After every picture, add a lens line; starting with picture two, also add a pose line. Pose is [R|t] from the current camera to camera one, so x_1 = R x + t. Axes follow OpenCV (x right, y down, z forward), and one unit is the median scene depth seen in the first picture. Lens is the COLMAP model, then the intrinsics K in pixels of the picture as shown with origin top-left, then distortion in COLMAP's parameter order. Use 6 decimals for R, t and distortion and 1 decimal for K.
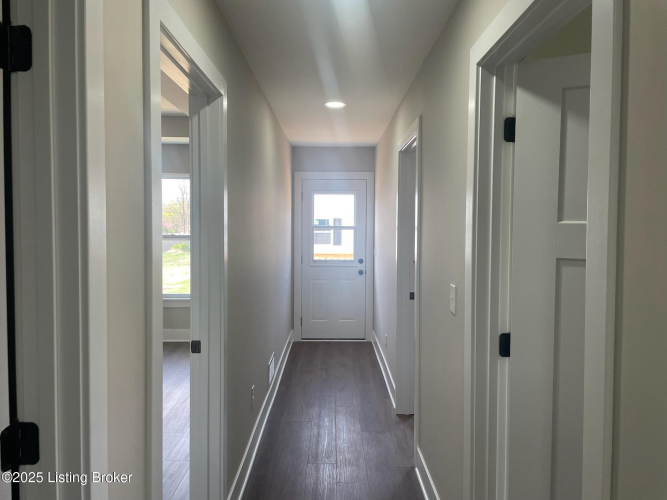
lens RADIAL K [[500.4, 0, 333.5], [0, 500.4, 250.0], [0, 0, 1]] dist [-0.000702, -0.003420]
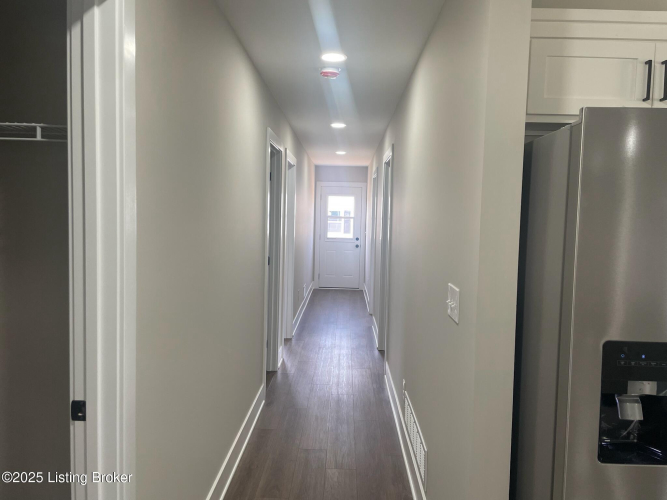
lens RADIAL K [[500.4, 0, 333.5], [0, 500.4, 250.0], [0, 0, 1]] dist [-0.000702, -0.003420]
pose [[0.999456, 0.022062, -0.024506, 0.018871], [-0.021617, 0.999599, 0.018271, 0.029425], [0.024900, -0.017731, 0.999533, -0.580645]]
